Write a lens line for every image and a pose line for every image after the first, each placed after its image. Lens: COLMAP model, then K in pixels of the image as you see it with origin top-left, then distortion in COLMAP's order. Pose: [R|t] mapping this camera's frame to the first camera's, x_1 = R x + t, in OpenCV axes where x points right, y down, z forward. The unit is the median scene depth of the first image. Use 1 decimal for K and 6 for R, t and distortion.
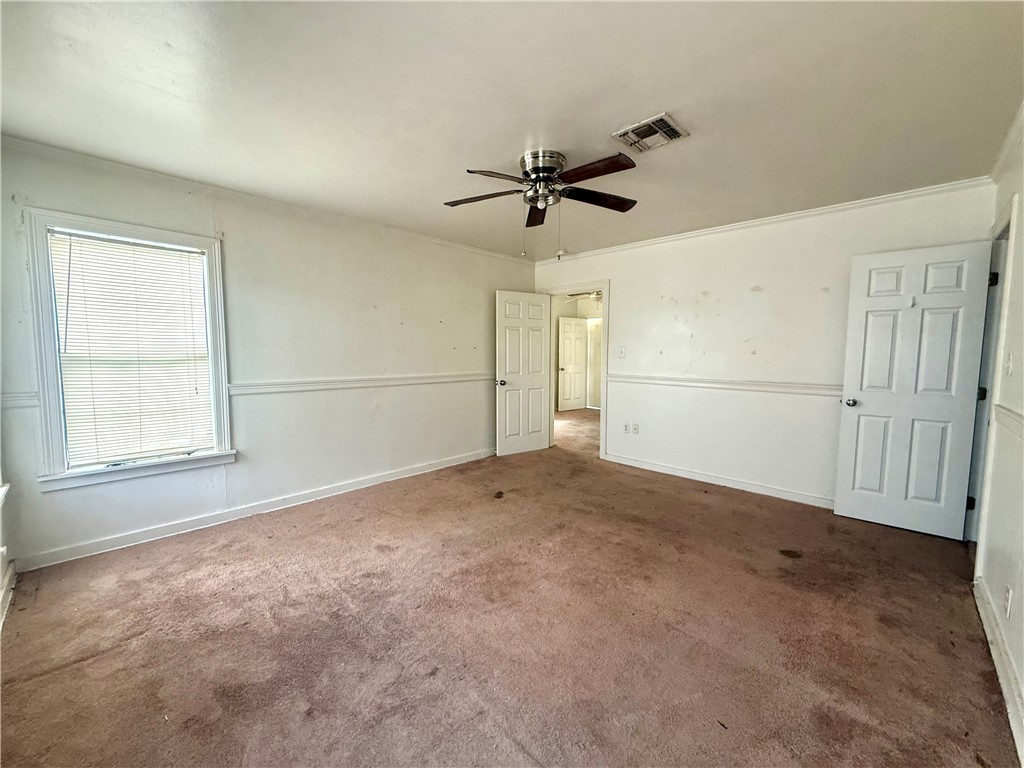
lens RADIAL K [[409.3, 0, 508.1], [0, 409.3, 383.4], [0, 0, 1]] dist [-0.000284, -0.000208]
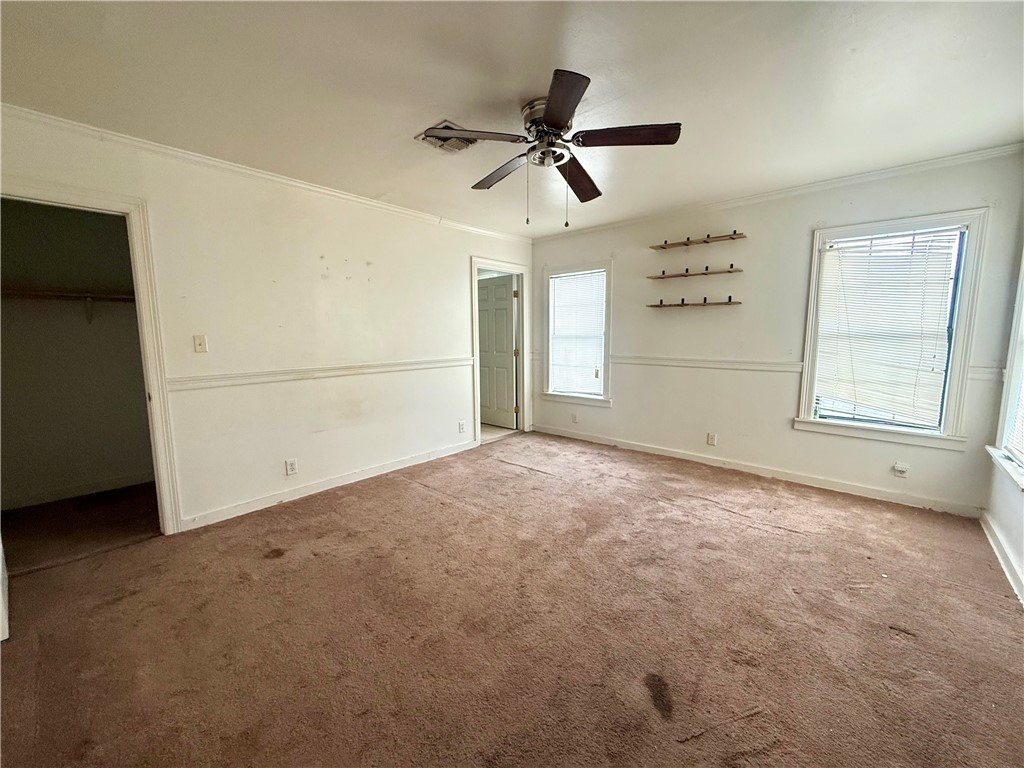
lens RADIAL K [[409.3, 0, 508.1], [0, 409.3, 383.4], [0, 0, 1]] dist [-0.000284, -0.000208]
pose [[-0.999279, 0.004512, -0.037687, 0.193097], [-0.003254, 0.979068, 0.203506, -0.146837], [0.037816, 0.203482, -0.978348, 1.813274]]
